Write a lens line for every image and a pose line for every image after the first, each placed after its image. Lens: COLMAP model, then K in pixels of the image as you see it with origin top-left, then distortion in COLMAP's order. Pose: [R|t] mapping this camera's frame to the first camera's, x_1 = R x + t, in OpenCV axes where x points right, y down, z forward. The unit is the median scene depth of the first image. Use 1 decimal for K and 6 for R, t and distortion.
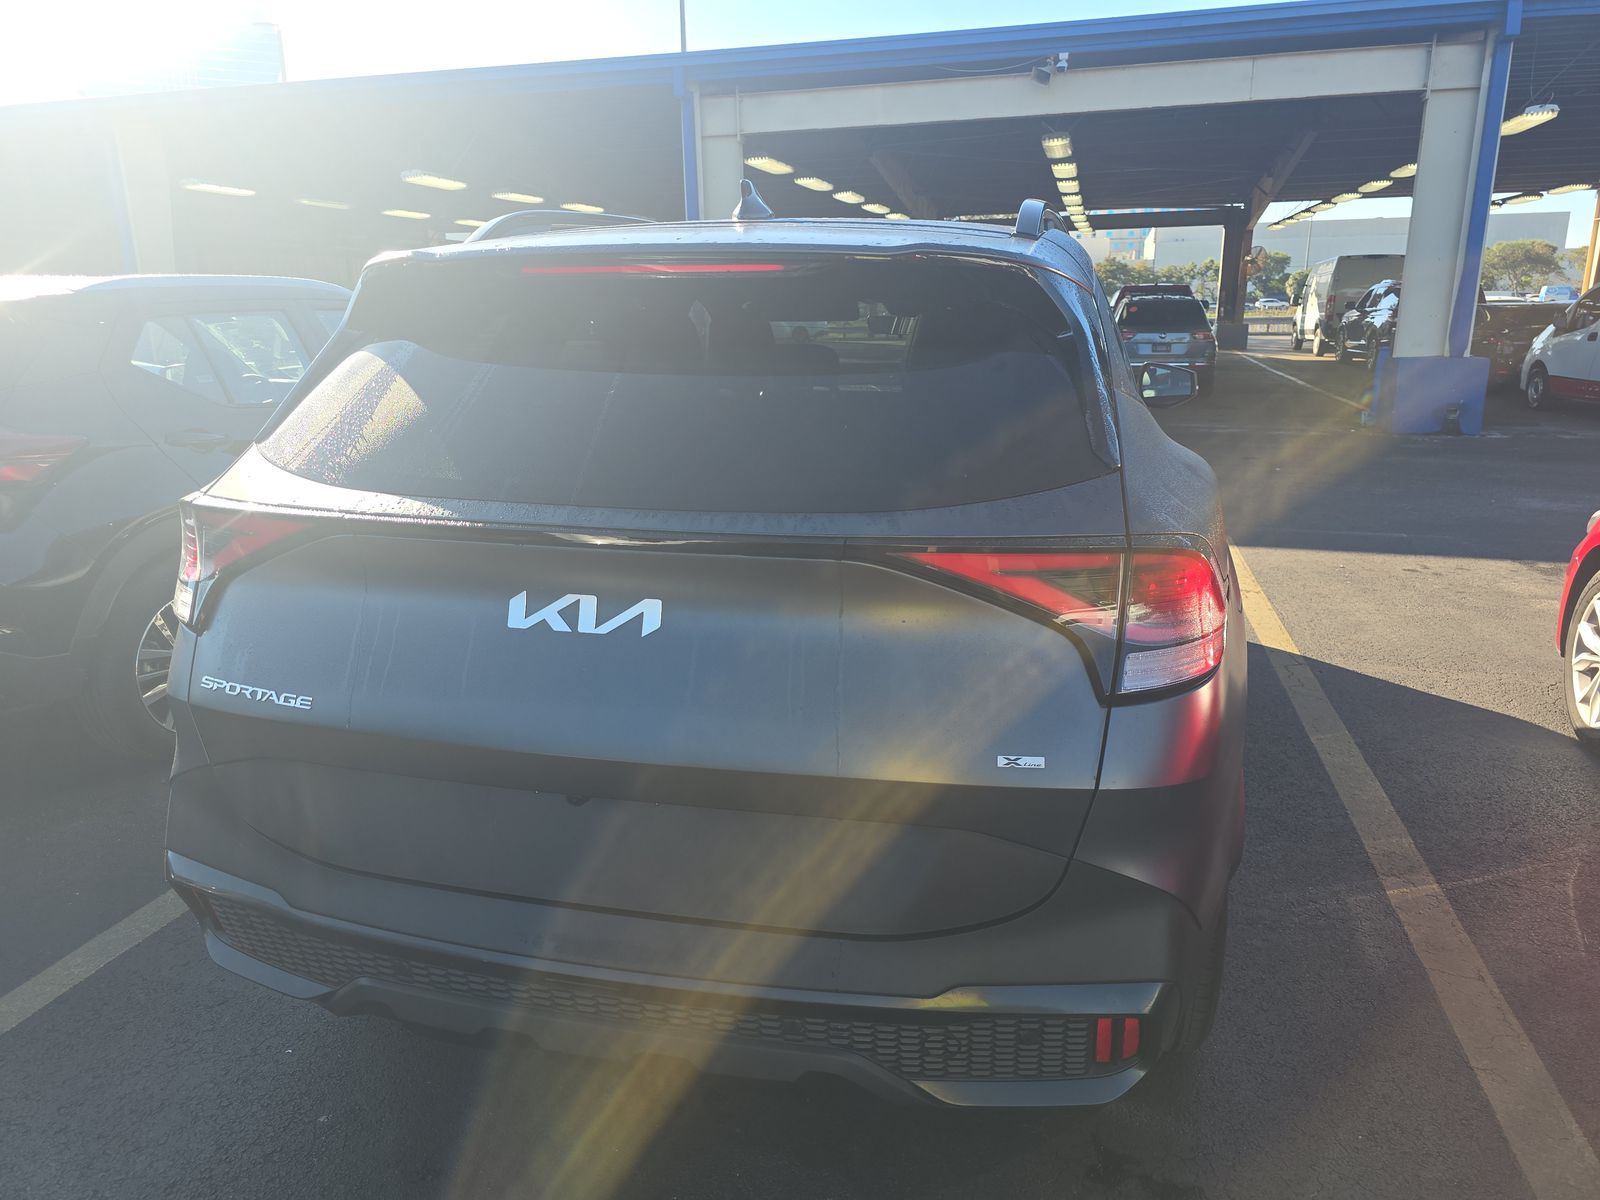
lens RADIAL K [[1082.0, 0, 796.0], [0, 1082.0, 576.9], [0, 0, 1]] dist [0.043306, -0.043012]
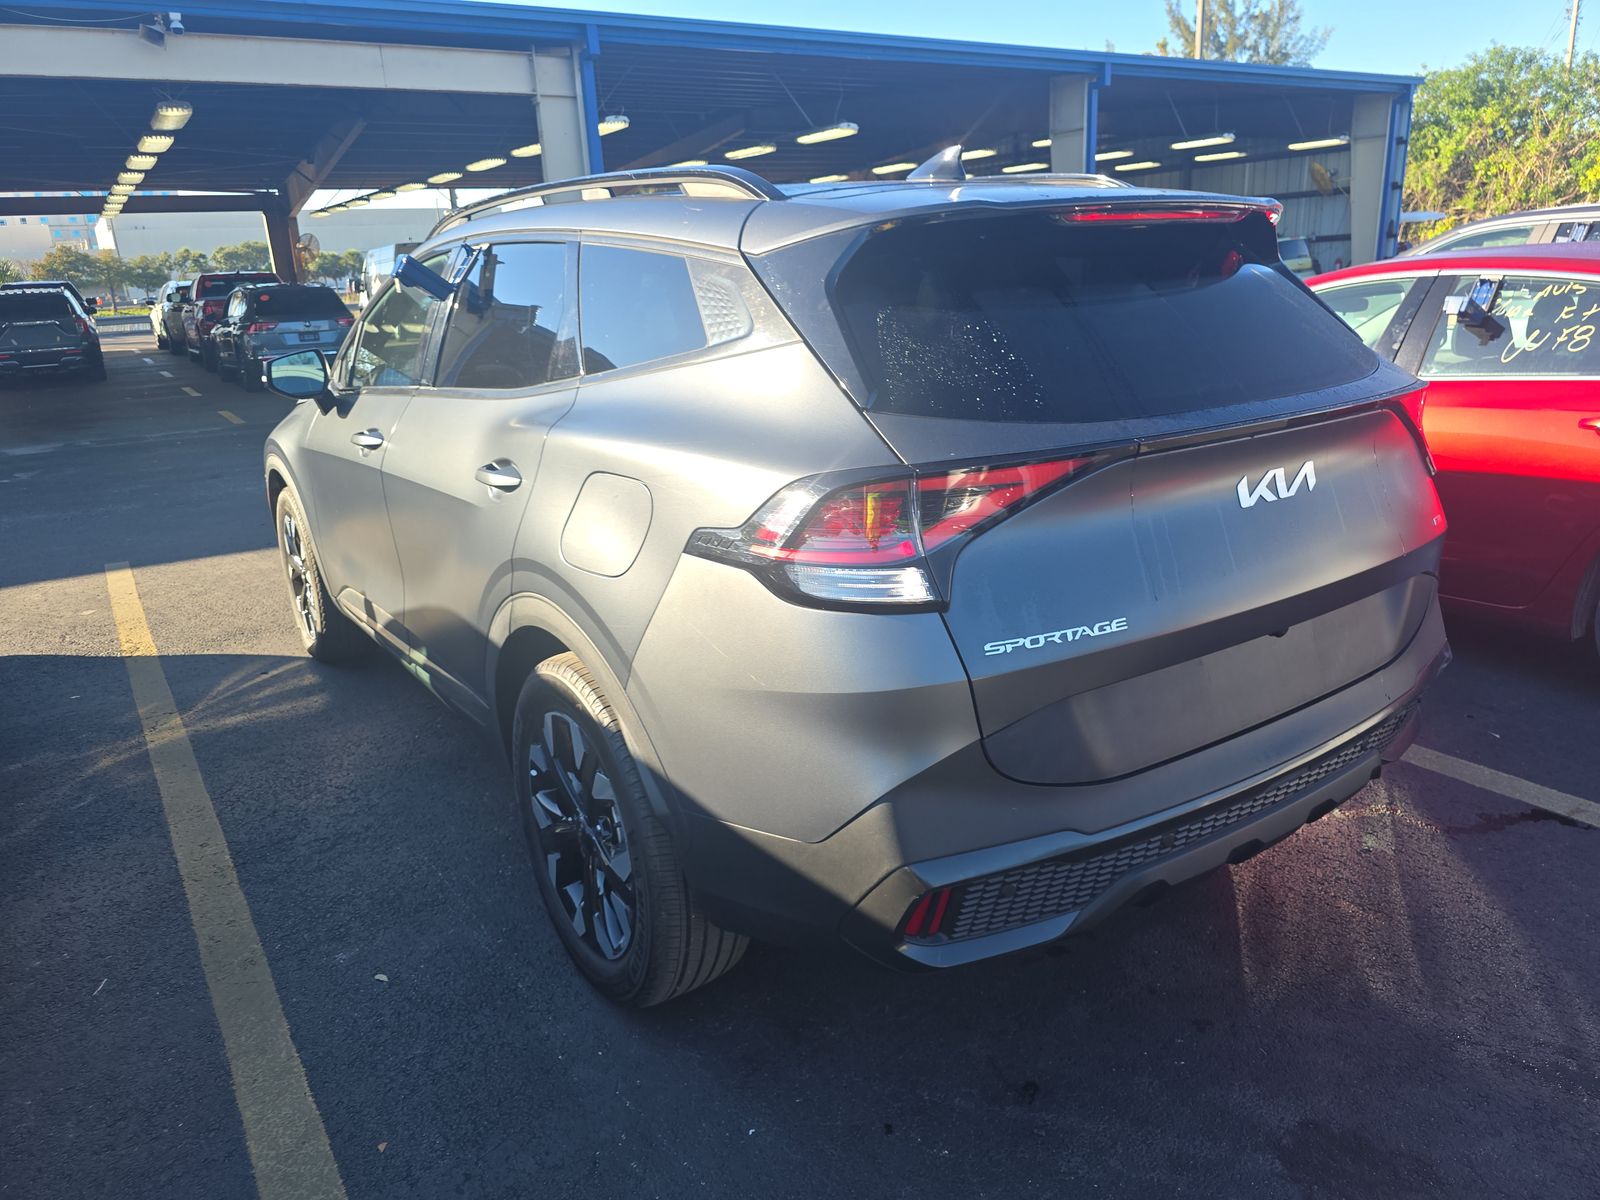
lens RADIAL K [[1082.0, 0, 796.0], [0, 1082.0, 576.9], [0, 0, 1]] dist [0.043306, -0.043012]
pose [[0.661962, -0.223638, 0.715397, -0.171073], [0.217389, 0.970710, 0.102299, -0.012931], [-0.717321, 0.087801, 0.691189, 0.059933]]
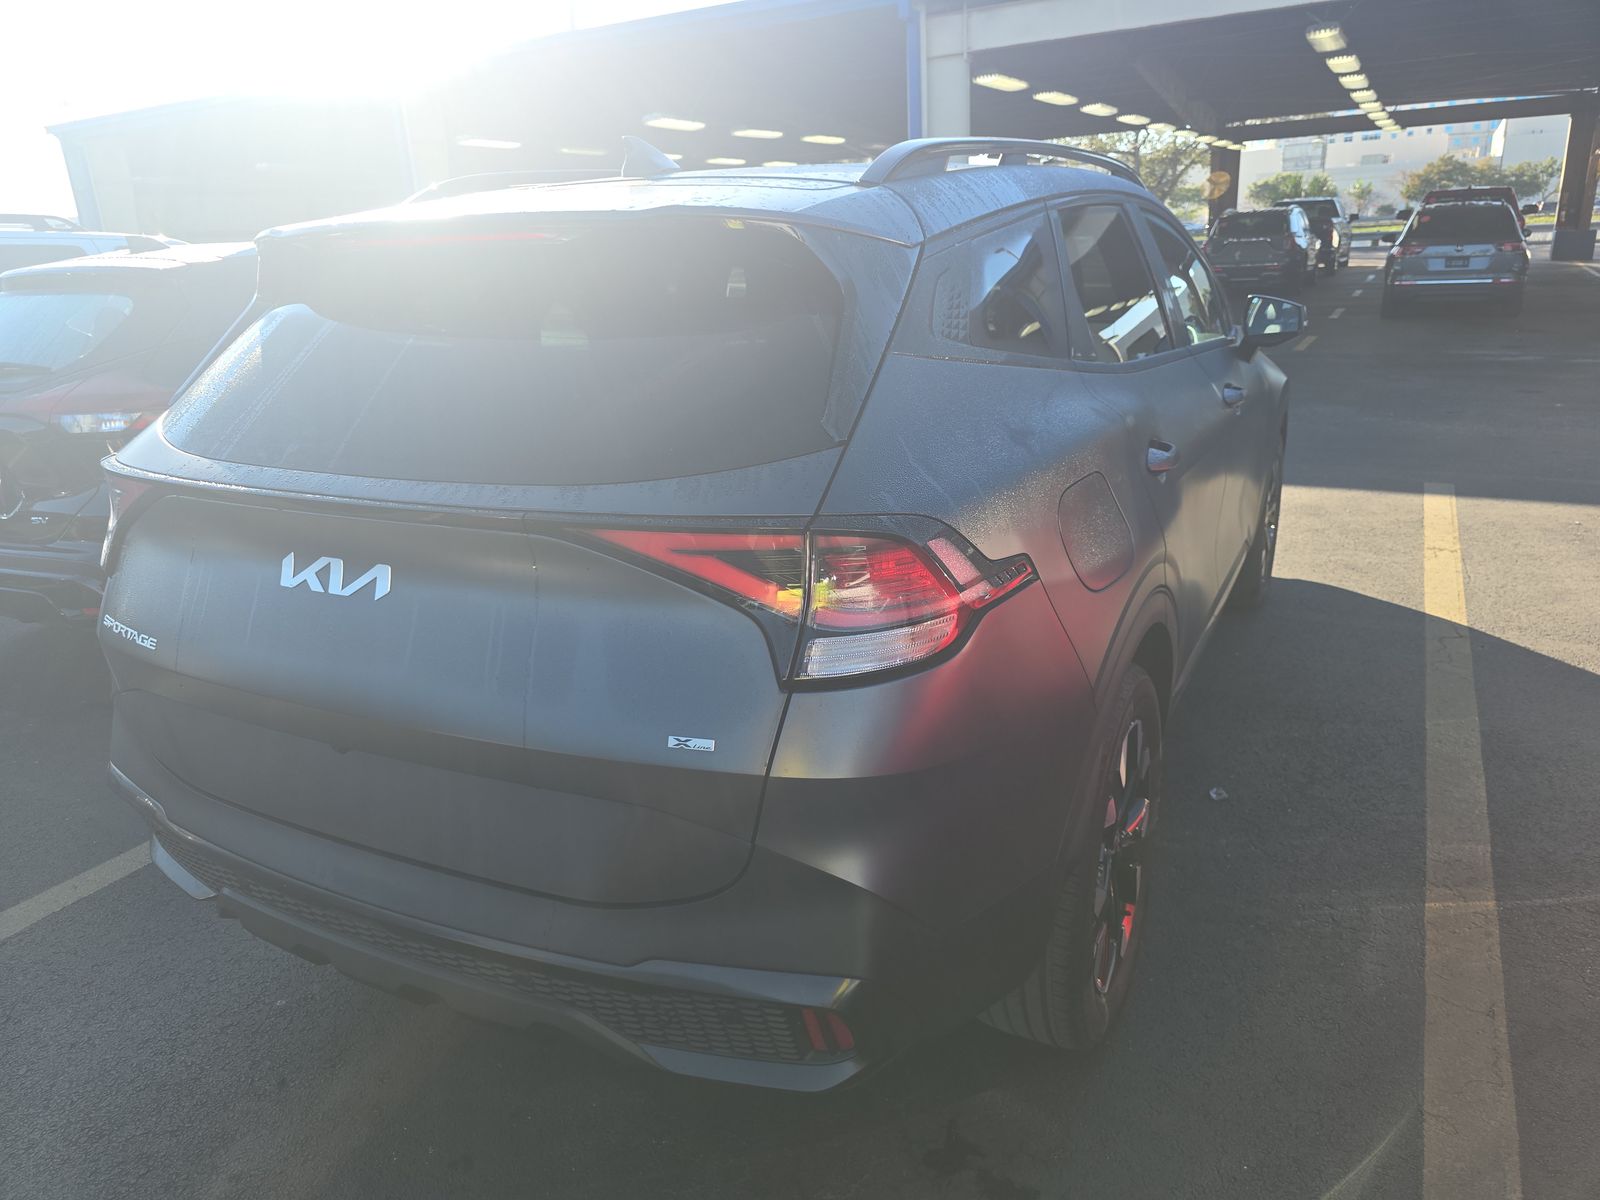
lens RADIAL K [[1089.9, 0, 796.8], [0, 1089.9, 568.6], [0, 0, 1]] dist [0.031214, -0.038989]
pose [[0.970540, 0.033488, -0.238600, 0.056671], [-0.020632, 0.998208, 0.056177, -0.004862], [0.240054, -0.049599, 0.969492, 0.007649]]
